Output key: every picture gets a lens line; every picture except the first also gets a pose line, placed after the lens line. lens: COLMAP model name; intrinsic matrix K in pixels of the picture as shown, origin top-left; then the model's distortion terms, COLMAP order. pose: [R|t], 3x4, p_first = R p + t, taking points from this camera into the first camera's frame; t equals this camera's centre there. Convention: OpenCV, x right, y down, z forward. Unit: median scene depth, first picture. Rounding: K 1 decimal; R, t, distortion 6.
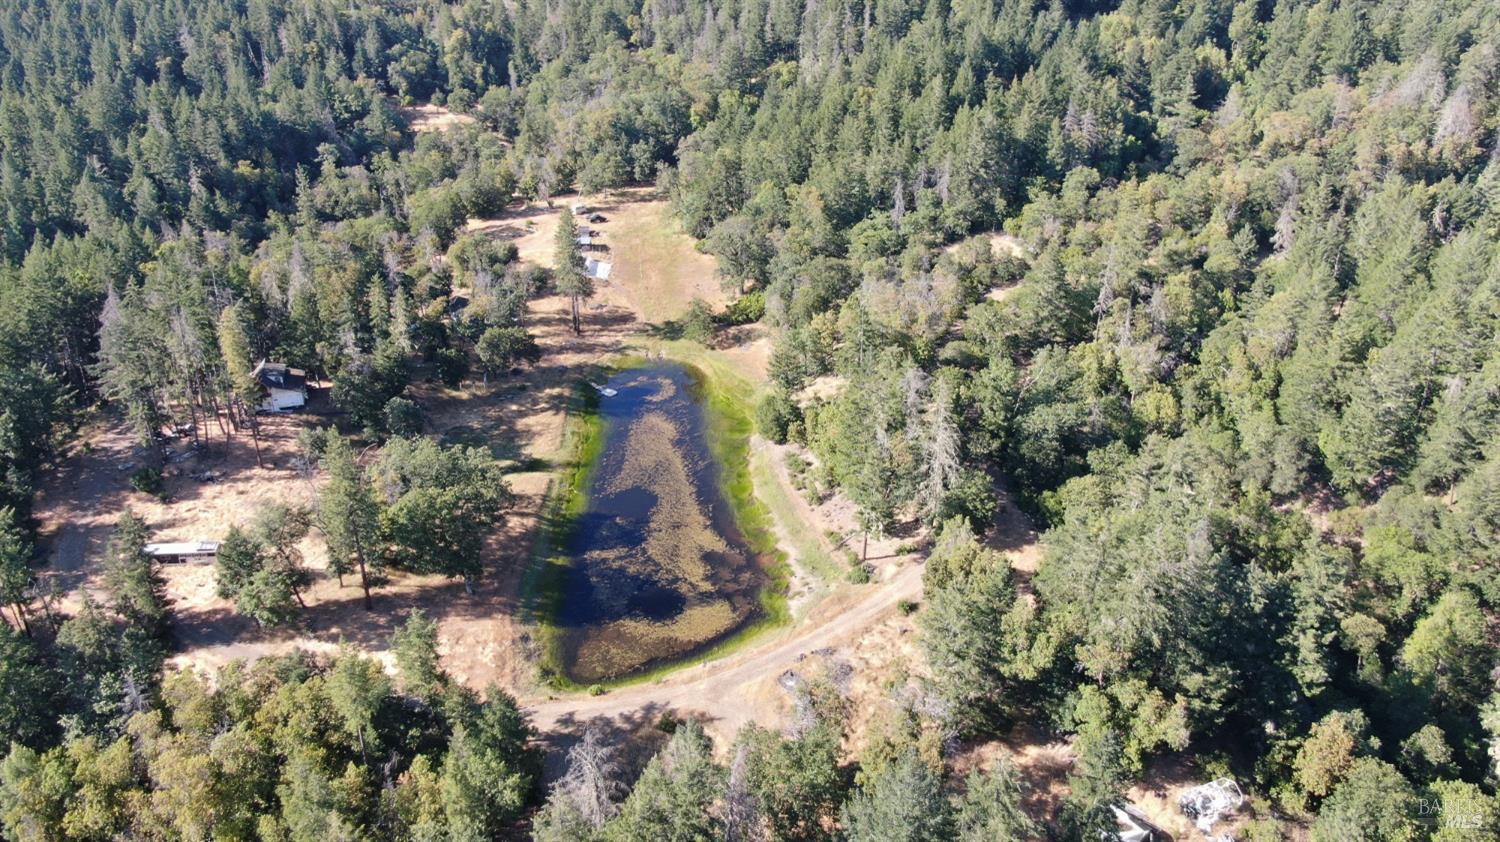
lens RADIAL K [[1079.6, 0, 743.7], [0, 1079.6, 413.7], [0, 0, 1]] dist [-0.008229, 0.003285]
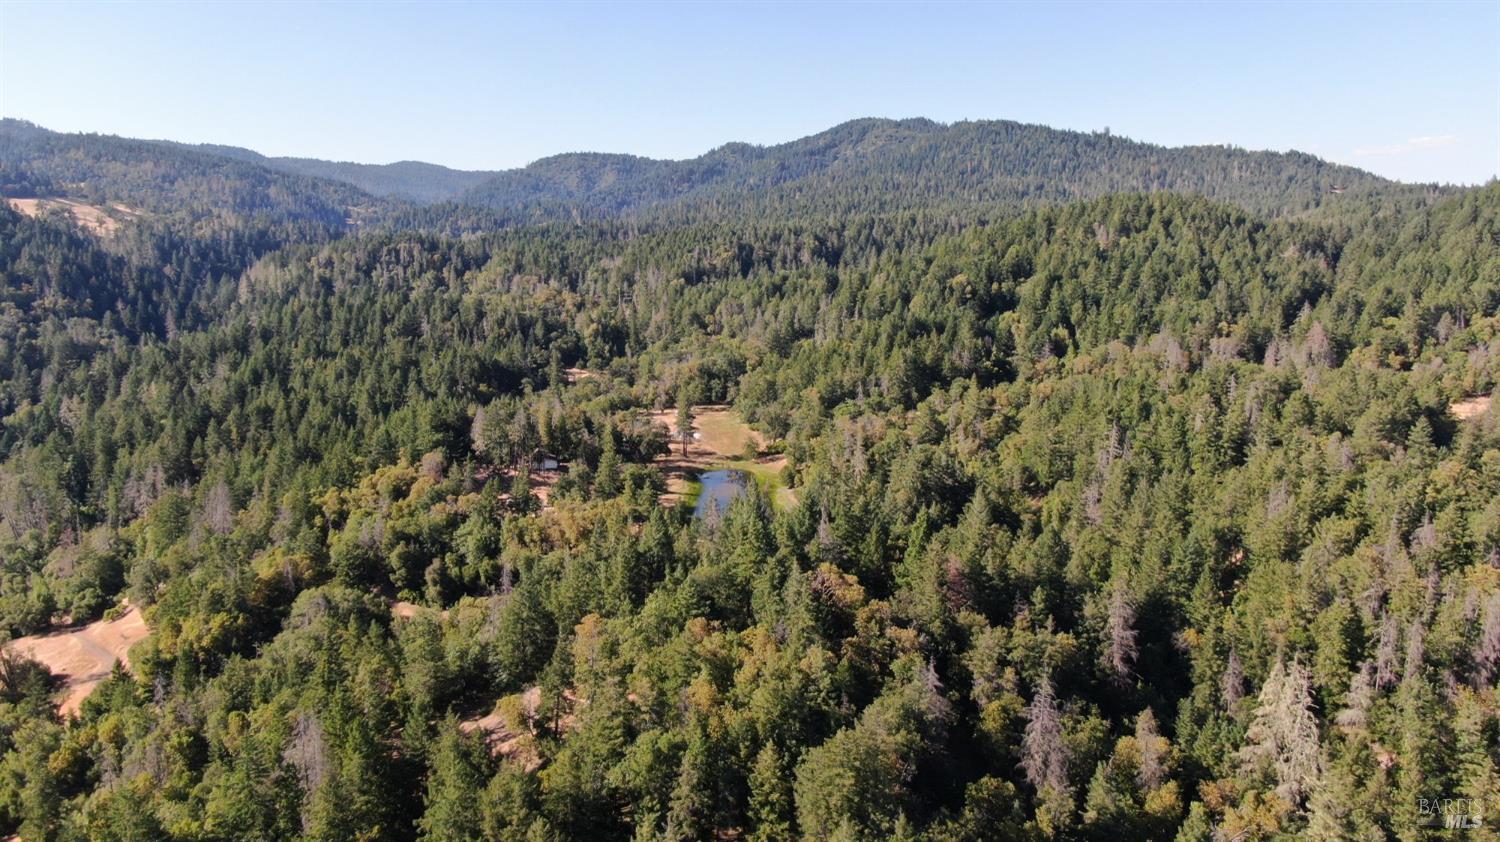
lens RADIAL K [[1079.6, 0, 752.7], [0, 1079.6, 423.9], [0, 0, 1]] dist [-0.008229, 0.003285]
pose [[0.999404, 0.011818, -0.032442, 0.015180], [-0.020554, 0.958611, -0.283976, 0.289666], [0.027743, 0.284473, 0.958282, -0.578762]]
